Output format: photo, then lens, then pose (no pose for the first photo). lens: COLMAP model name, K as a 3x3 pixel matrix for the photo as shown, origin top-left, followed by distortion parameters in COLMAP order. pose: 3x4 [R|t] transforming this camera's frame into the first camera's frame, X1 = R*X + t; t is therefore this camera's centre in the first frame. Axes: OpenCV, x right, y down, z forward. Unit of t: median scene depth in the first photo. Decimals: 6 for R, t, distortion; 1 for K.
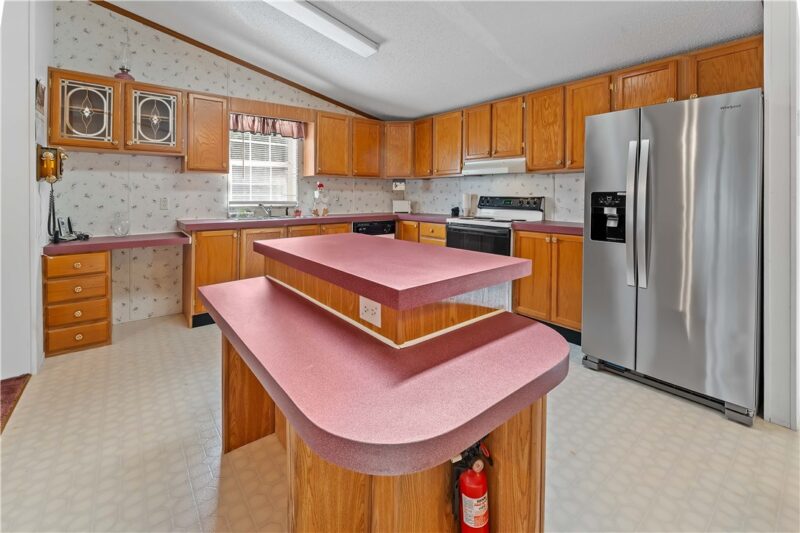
lens RADIAL K [[328.7, 0, 378.0], [0, 328.7, 198.9], [0, 0, 1]] dist [0.009903, 0.002892]
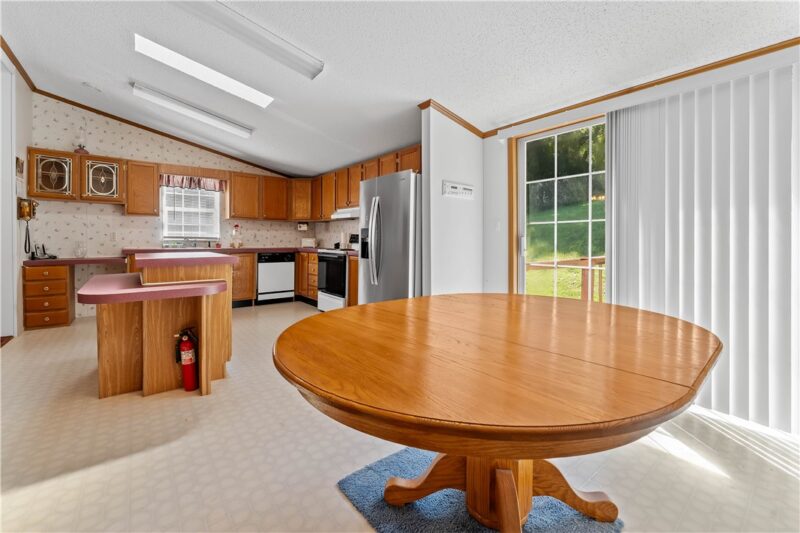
lens RADIAL K [[328.7, 0, 380.7], [0, 328.7, 242.9], [0, 0, 1]] dist [0.009903, 0.002892]
pose [[0.999860, 0.006405, 0.015428, 0.508177], [-0.006323, 0.999966, -0.005332, 0.041656], [-0.015462, 0.005234, 0.999867, -0.466990]]
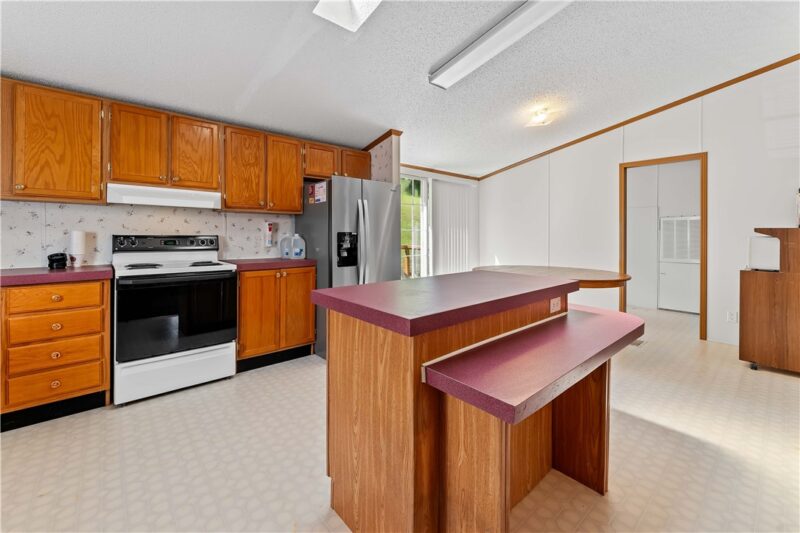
lens RADIAL K [[328.7, 0, 399.7], [0, 328.7, 232.2], [0, 0, 1]] dist [0.009903, 0.002892]
pose [[-0.032703, 0.005988, 0.999447, -0.472091], [0.008498, 0.999948, -0.005713, -0.006493], [-0.999429, 0.008307, -0.032752, 0.525857]]
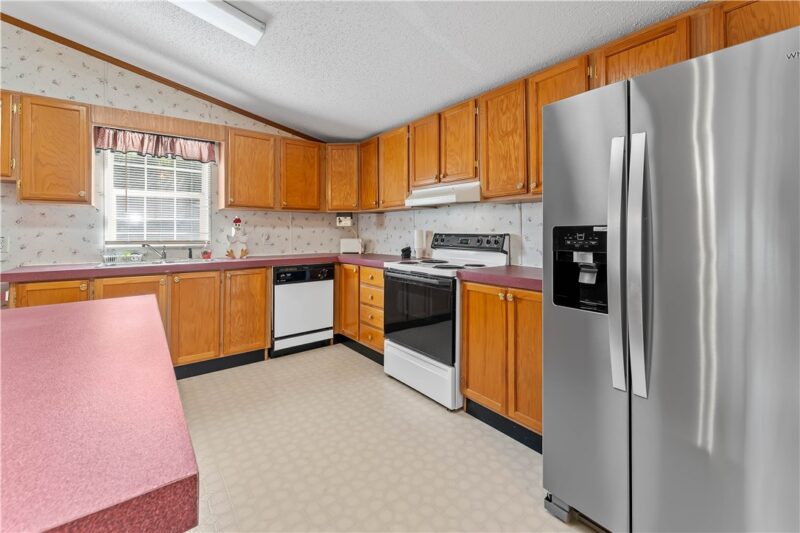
lens RADIAL K [[328.7, 0, 373.4], [0, 328.7, 229.7], [0, 0, 1]] dist [0.009903, 0.002892]
pose [[0.999944, -0.003262, -0.010049, 0.210935], [0.003060, 0.999795, -0.020014, -0.002309], [0.010112, 0.019983, 0.999749, 0.254578]]
